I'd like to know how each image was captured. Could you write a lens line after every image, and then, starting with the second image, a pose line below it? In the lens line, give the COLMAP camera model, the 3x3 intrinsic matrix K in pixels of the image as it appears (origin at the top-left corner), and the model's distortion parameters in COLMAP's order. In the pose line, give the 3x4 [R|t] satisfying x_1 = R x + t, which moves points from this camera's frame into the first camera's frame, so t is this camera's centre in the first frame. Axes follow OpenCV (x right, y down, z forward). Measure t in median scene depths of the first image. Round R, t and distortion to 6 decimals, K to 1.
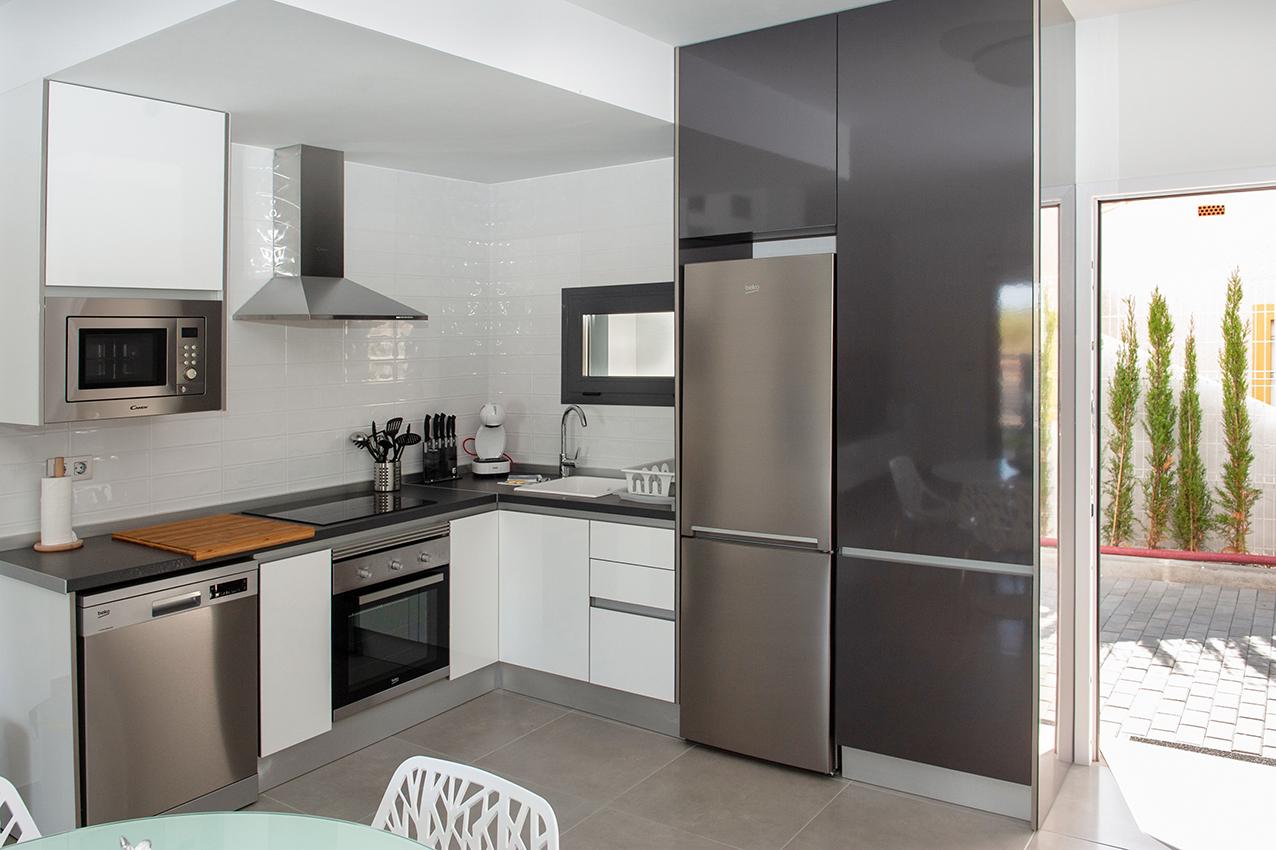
lens RADIAL K [[951.4, 0, 634.4], [0, 951.4, 262.7], [0, 0, 1]] dist [-0.040795, -0.009660]
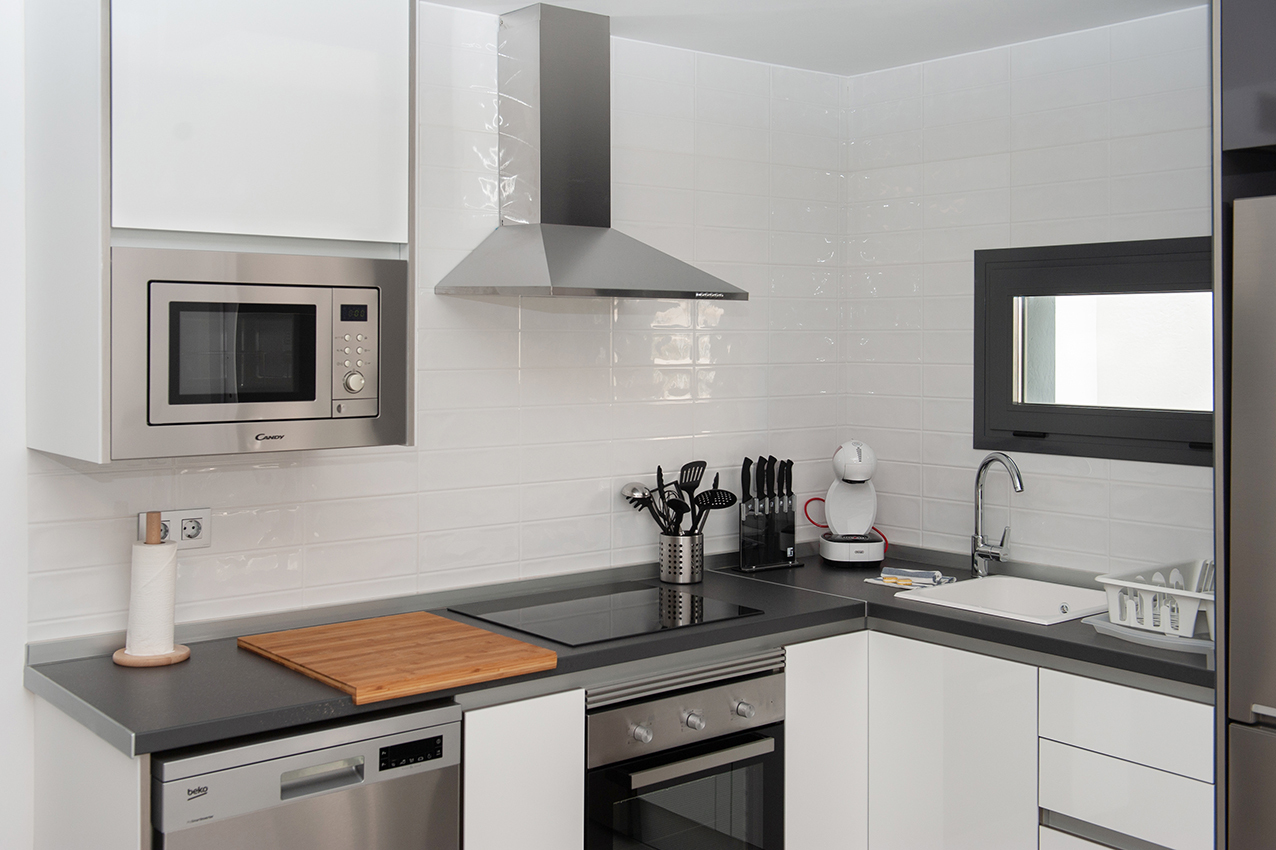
lens RADIAL K [[1348.3, 0, 636.1], [0, 1348.3, 265.1], [0, 0, 1]] dist [-0.001495, 0.000033]
pose [[0.957409, 0.004897, -0.288692, -0.045355], [0.002793, 0.999652, 0.026219, 0.017927], [0.288720, -0.025908, 0.957063, 0.190600]]
